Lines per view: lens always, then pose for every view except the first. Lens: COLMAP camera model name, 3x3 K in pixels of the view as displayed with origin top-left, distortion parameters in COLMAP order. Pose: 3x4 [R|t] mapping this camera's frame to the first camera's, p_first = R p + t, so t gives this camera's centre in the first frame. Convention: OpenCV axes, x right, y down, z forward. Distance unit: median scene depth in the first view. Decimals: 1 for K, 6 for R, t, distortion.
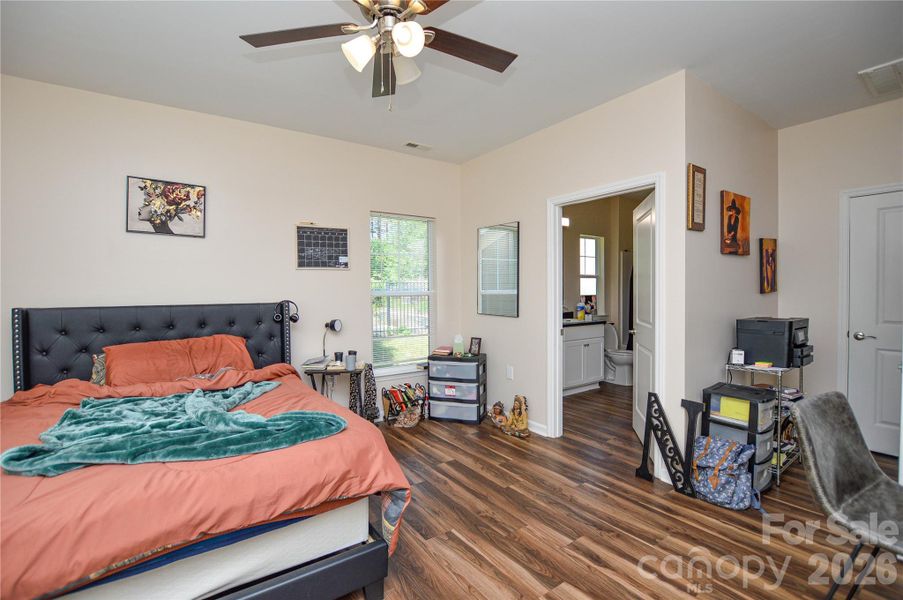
lens RADIAL K [[409.7, 0, 454.2], [0, 409.7, 298.6], [0, 0, 1]] dist [-0.029462, 0.000136]
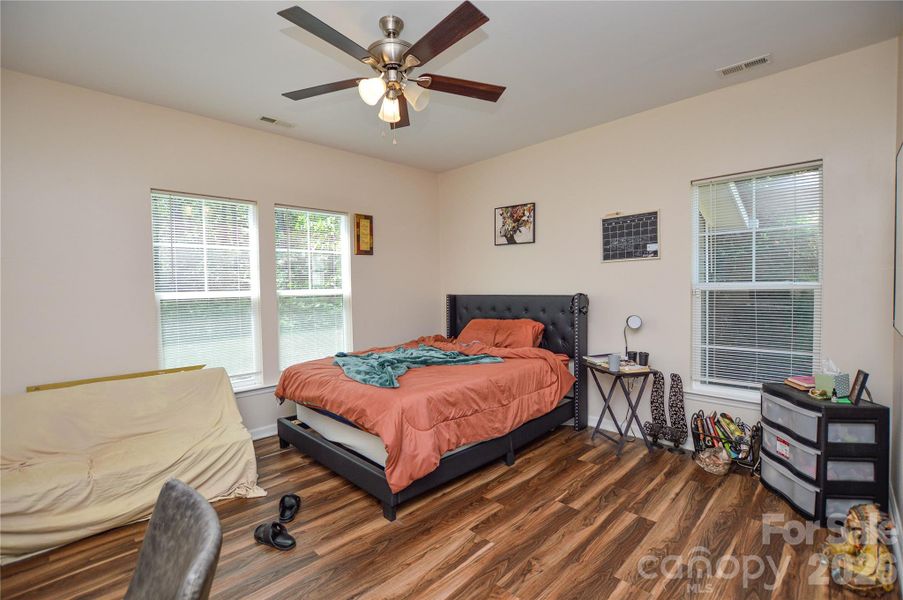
lens RADIAL K [[409.7, 0, 454.2], [0, 409.7, 298.6], [0, 0, 1]] dist [-0.029462, 0.000136]
pose [[0.162912, 0.034145, -0.986050, 0.590625], [-0.006058, 0.999417, 0.033607, -0.015305], [0.986622, 0.000498, 0.163024, 0.510538]]
